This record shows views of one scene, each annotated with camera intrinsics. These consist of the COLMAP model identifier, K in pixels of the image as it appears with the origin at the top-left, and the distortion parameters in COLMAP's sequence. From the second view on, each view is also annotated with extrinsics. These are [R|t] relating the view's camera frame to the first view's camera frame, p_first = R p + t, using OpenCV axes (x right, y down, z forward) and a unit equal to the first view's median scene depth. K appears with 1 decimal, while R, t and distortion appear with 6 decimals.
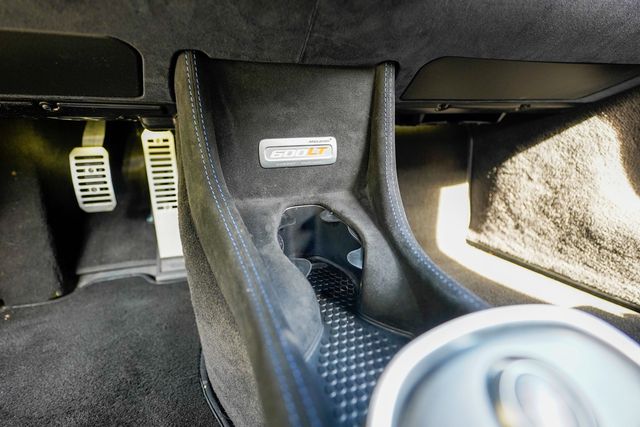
lens RADIAL K [[294.4, 0, 314.7], [0, 294.4, 214.0], [0, 0, 1]] dist [-0.022198, 0.013881]
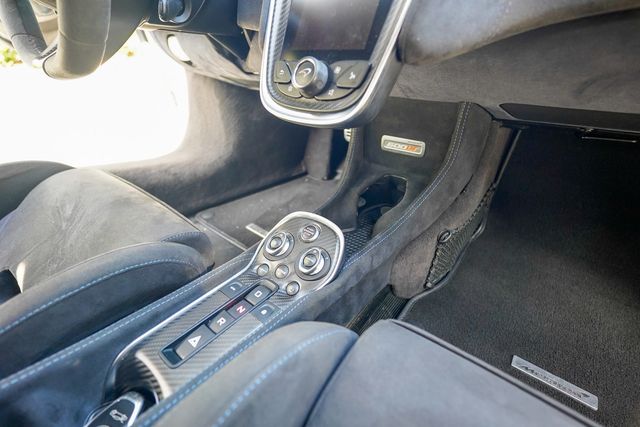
lens RADIAL K [[294.6, 0, 316.7], [0, 294.6, 213.7], [0, 0, 1]] dist [-0.001448, 0.000147]
pose [[0.552135, 0.424477, -0.717612, 0.750352], [-0.240180, 0.905190, 0.350636, -0.234424], [0.798412, -0.021242, 0.601737, -0.313664]]
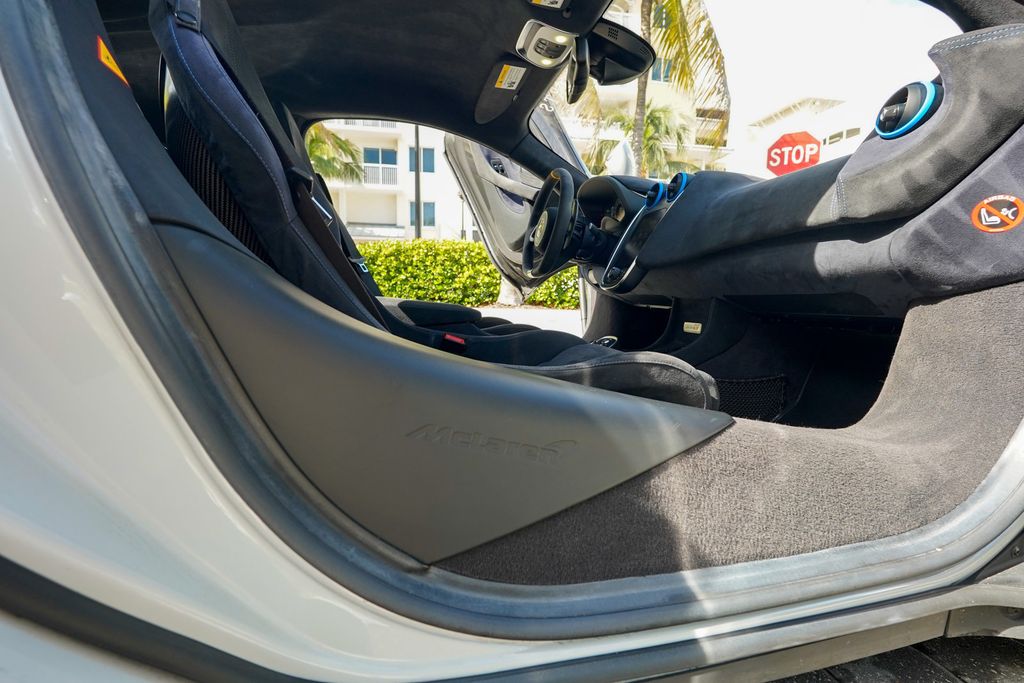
lens RADIAL K [[471.1, 0, 503.6], [0, 471.1, 342.3], [0, 0, 1]] dist [-0.022198, 0.013881]
pose [[-0.094314, 0.099351, -0.990573, 3.069072], [-0.349945, 0.928201, 0.126414, -0.016039], [0.932010, 0.358569, -0.052775, -0.242760]]
